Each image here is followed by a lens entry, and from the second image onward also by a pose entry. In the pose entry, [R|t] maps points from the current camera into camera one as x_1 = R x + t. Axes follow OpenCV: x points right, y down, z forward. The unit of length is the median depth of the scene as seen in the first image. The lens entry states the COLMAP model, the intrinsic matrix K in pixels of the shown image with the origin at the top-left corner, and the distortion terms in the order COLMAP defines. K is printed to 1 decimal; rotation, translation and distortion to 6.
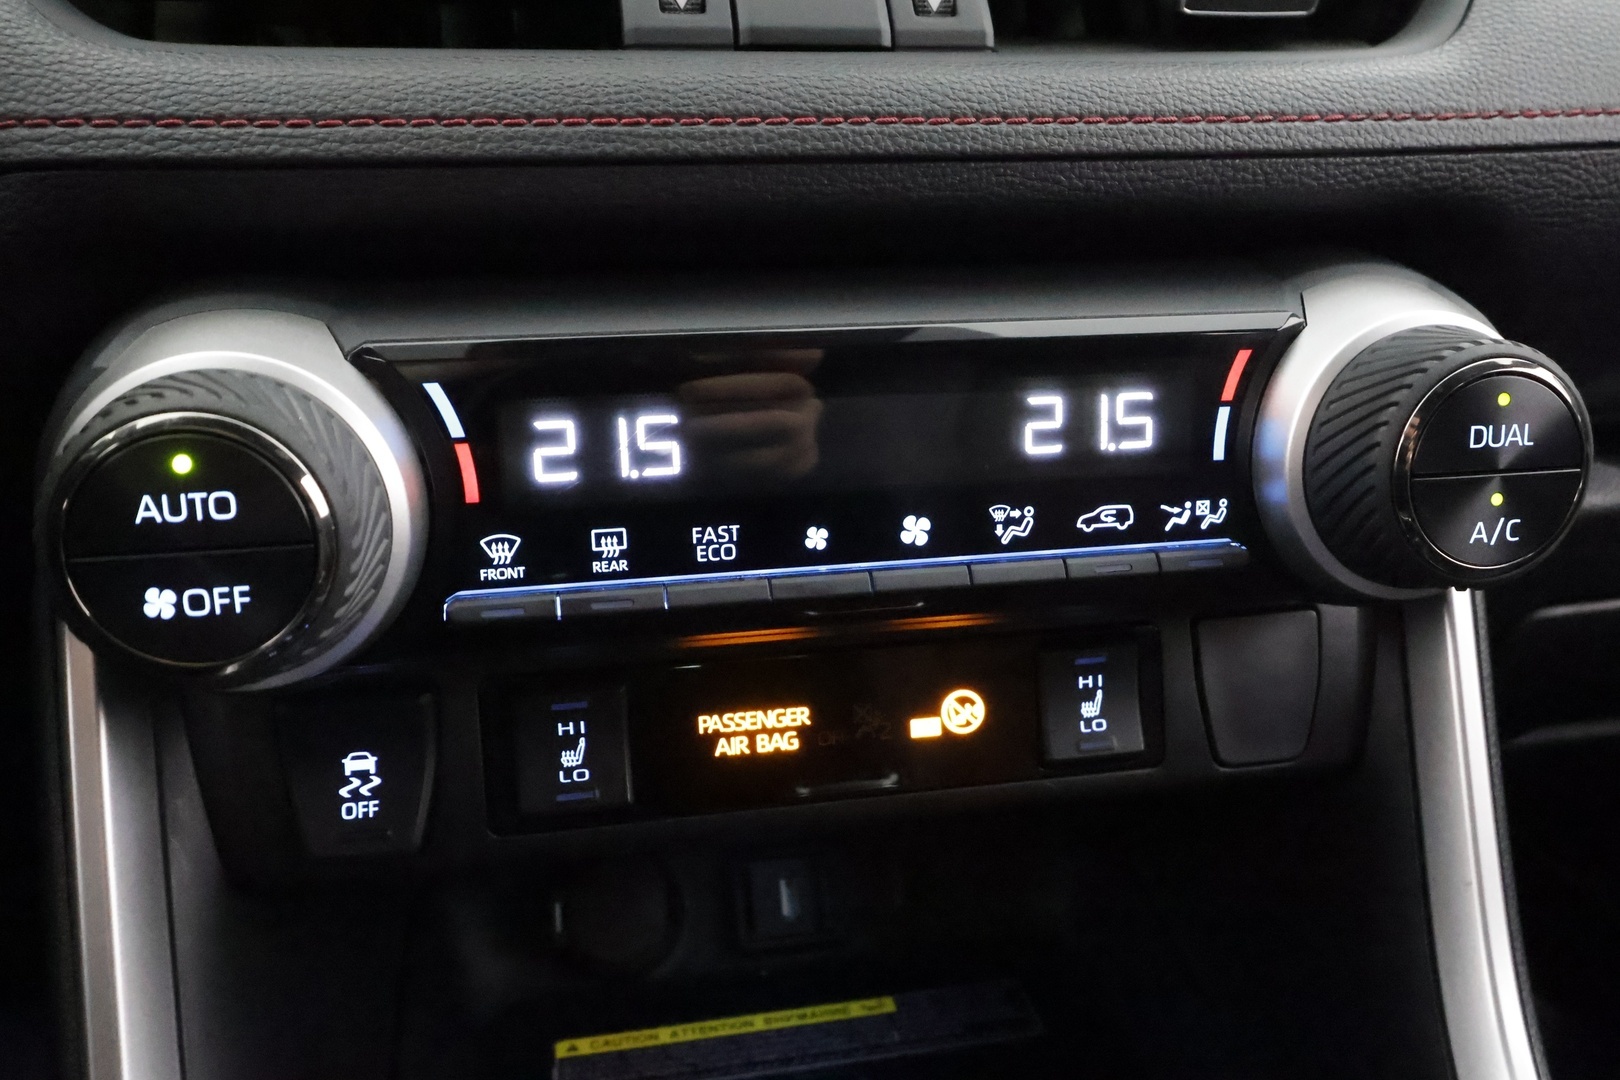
lens RADIAL K [[1286.0, 0, 810.5], [0, 1286.0, 546.5], [0, 0, 1]] dist [0.002856, -0.001089]
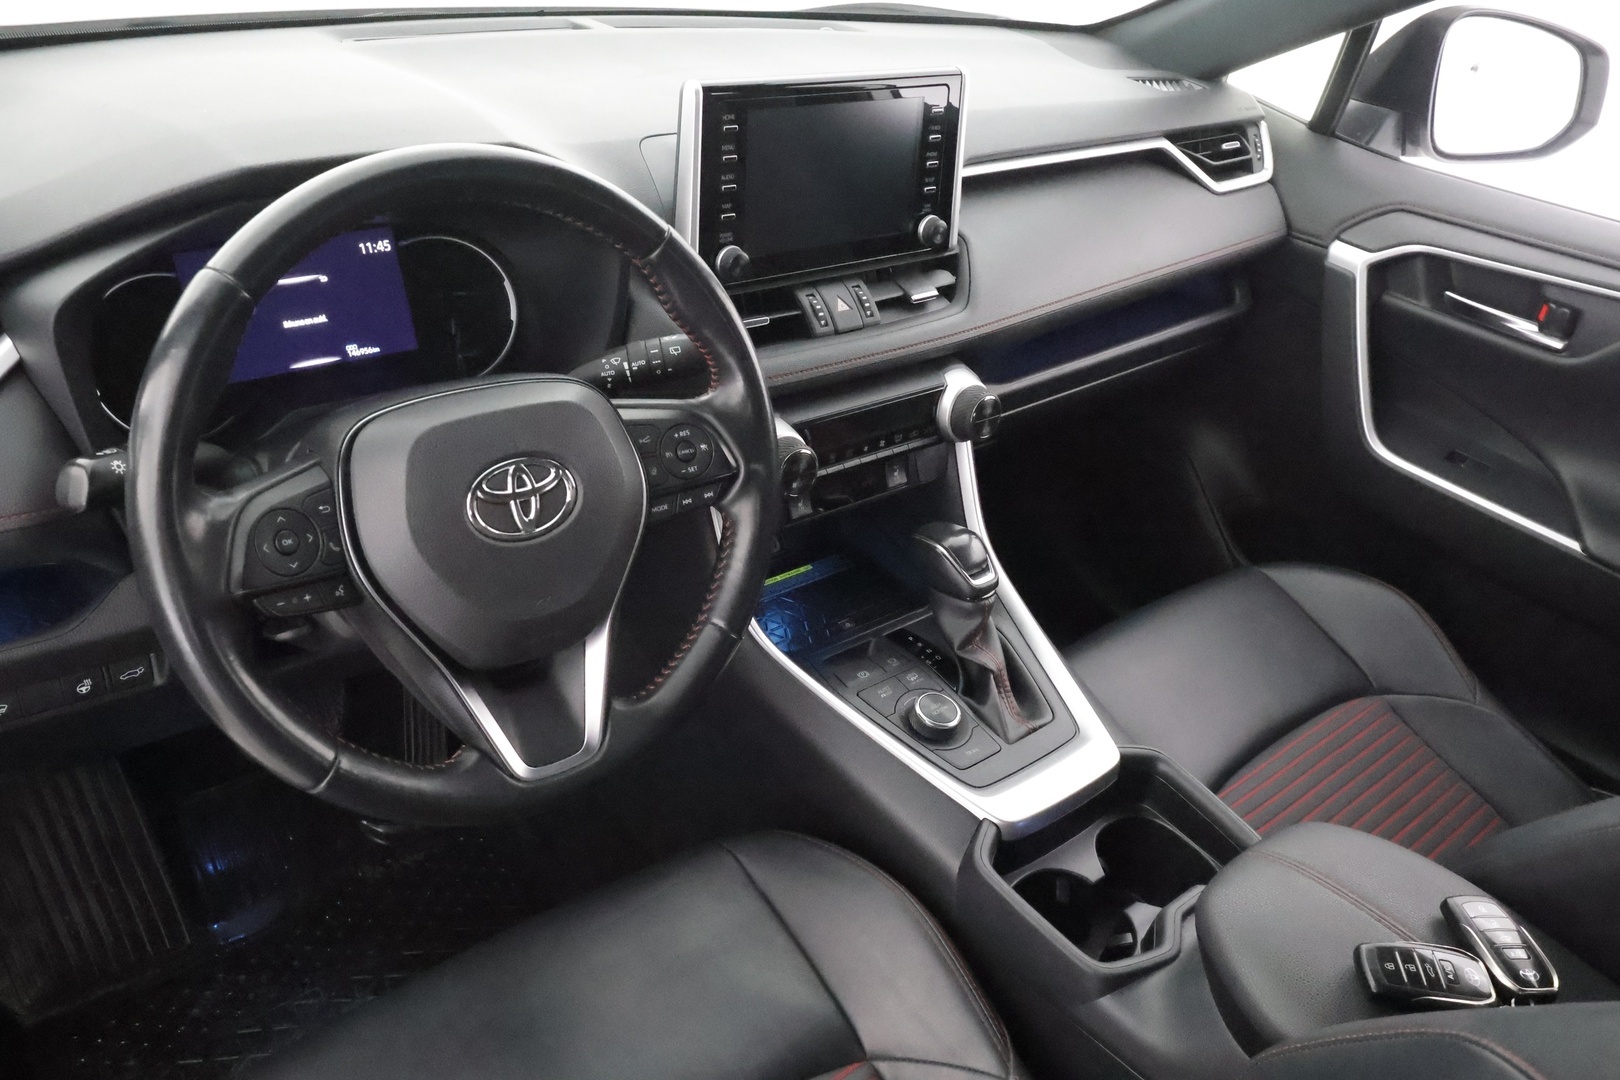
lens RADIAL K [[1286.0, 0, 810.5], [0, 1286.0, 546.5], [0, 0, 1]] dist [0.002856, -0.001089]
pose [[0.868252, -0.167197, 0.467102, -2.062993], [0.051328, 0.966723, 0.250624, -0.721462], [-0.493462, -0.193629, 0.847941, -2.484264]]
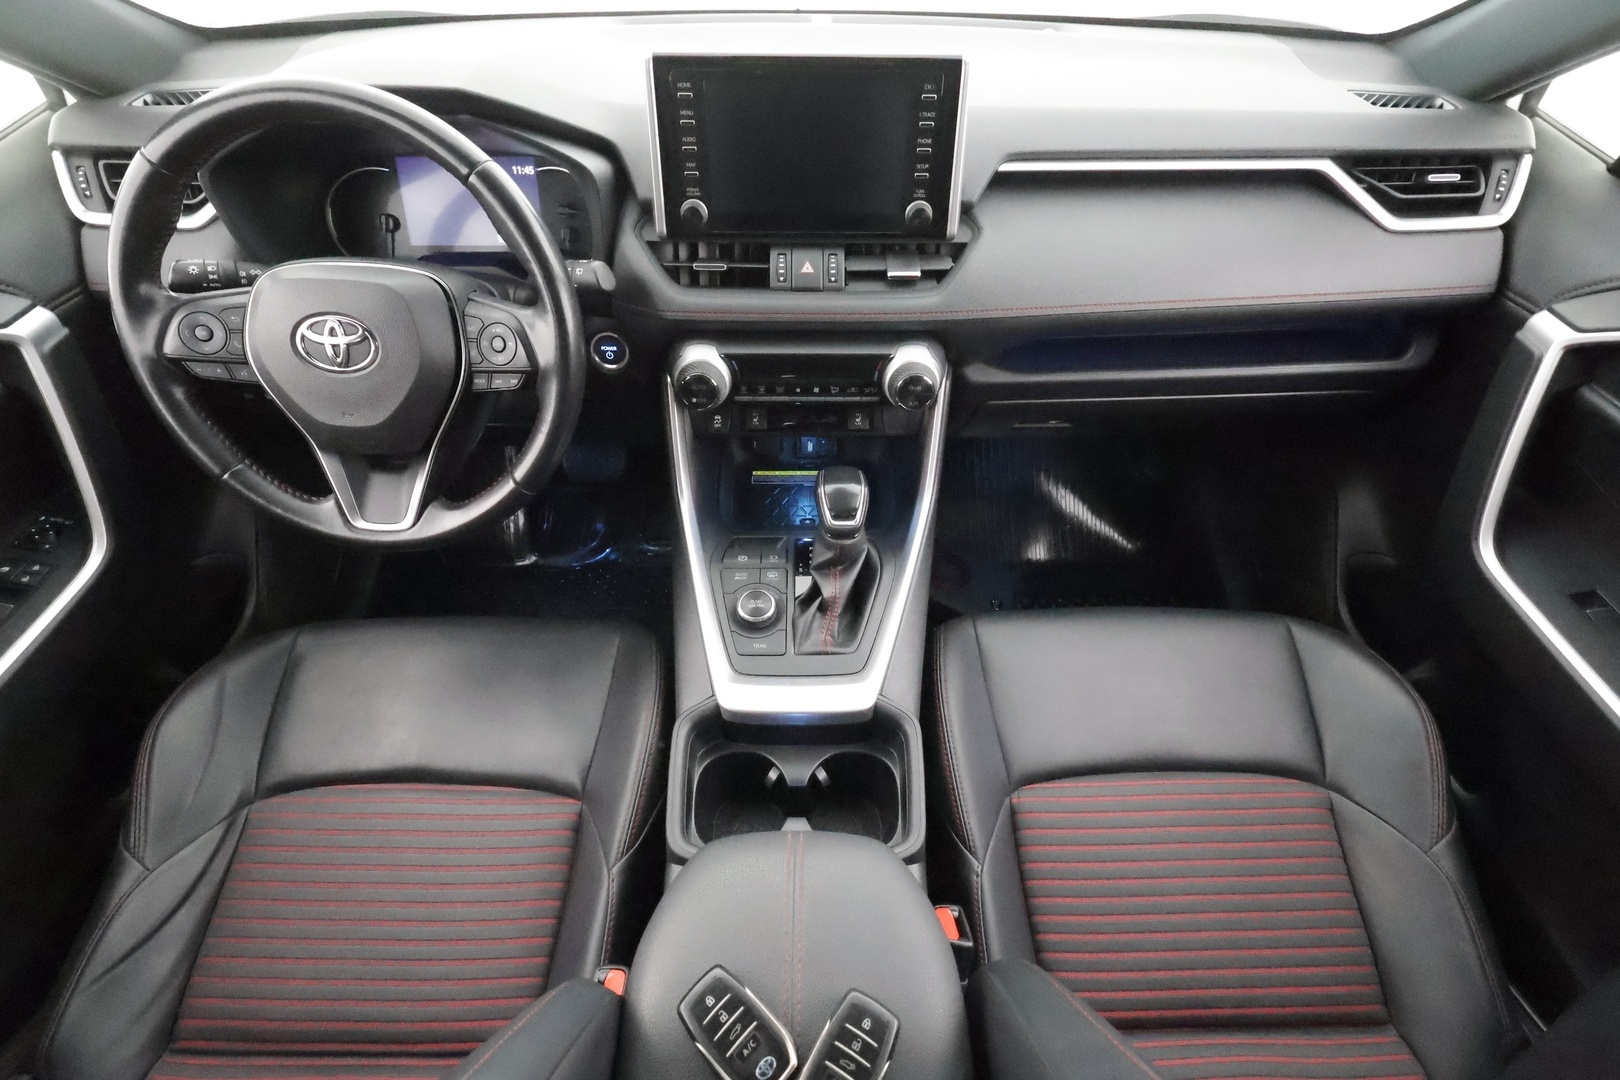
lens RADIAL K [[756.6, 0, 805.0], [0, 756.6, 542.9], [0, 0, 1]] dist [0.003705, 0.000996]
pose [[0.982215, 0.136391, -0.129038, 0.484240], [-0.070068, 0.903871, 0.422027, -0.703150], [0.174194, -0.405480, 0.897353, -1.959075]]
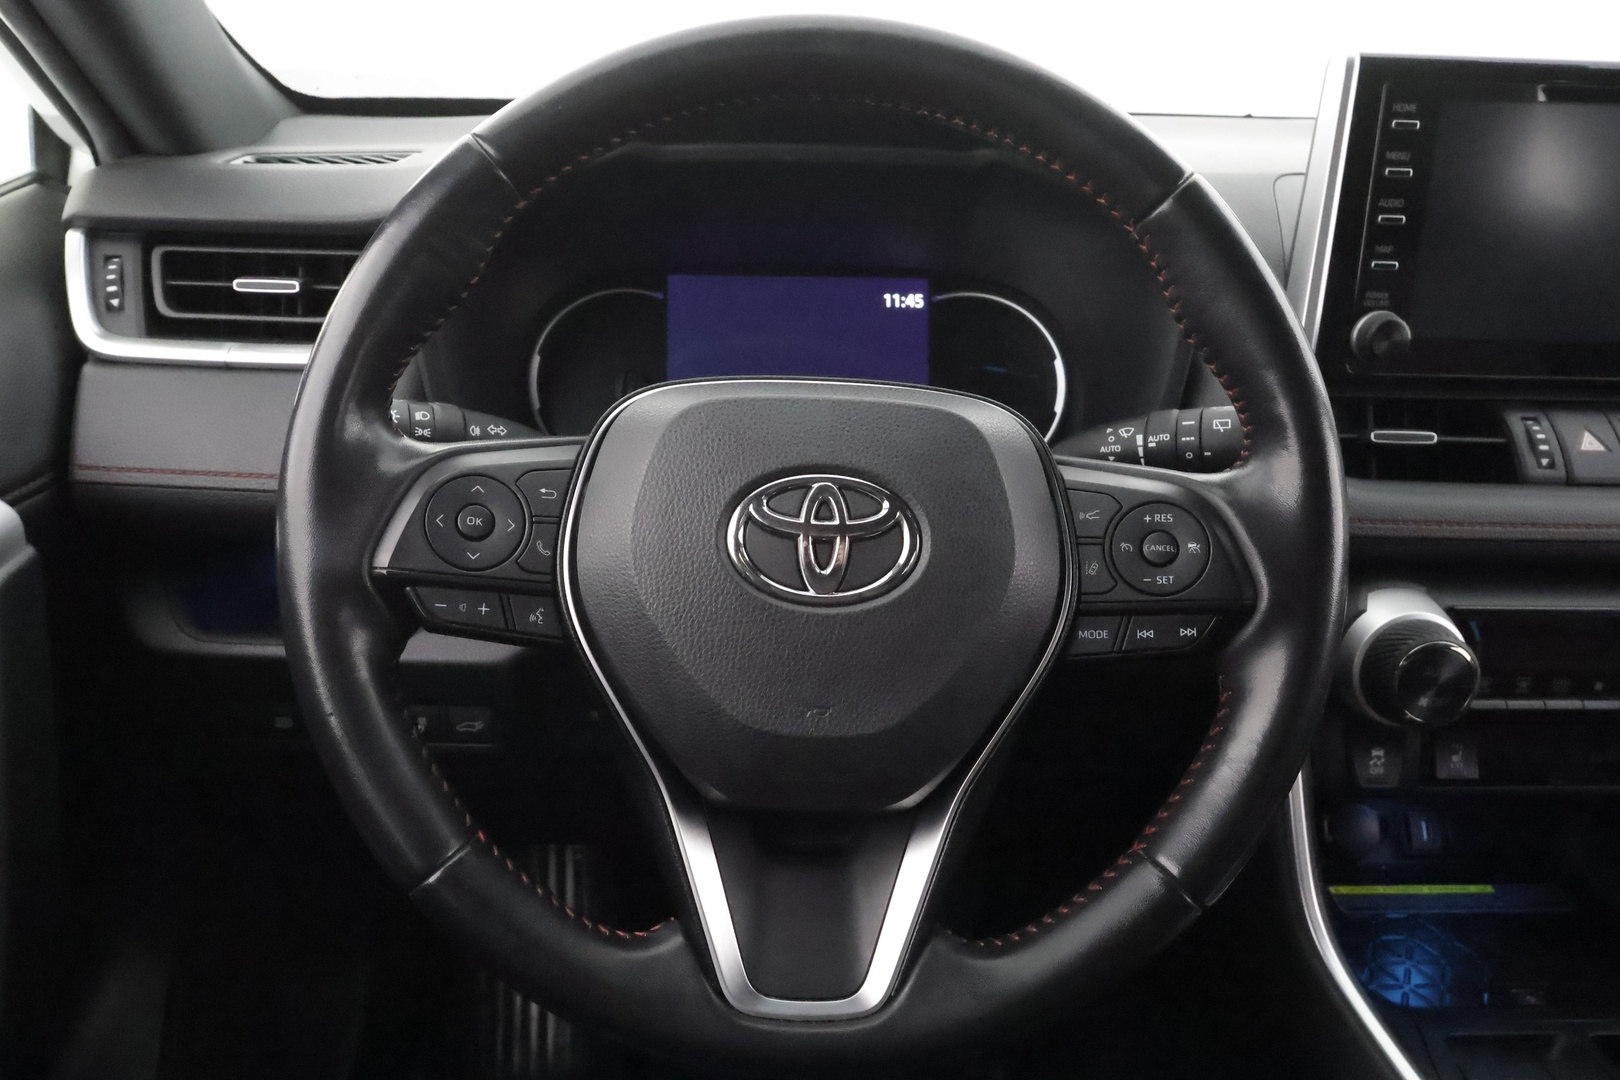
lens RADIAL K [[1243.8, 0, 808.0], [0, 1243.8, 545.9], [0, 0, 1]] dist [0.003752, 0.002778]
pose [[0.989504, 0.079885, -0.120415, -1.133726], [-0.077091, 0.996639, 0.027690, -0.205940], [0.122222, -0.018117, 0.992337, -1.474420]]
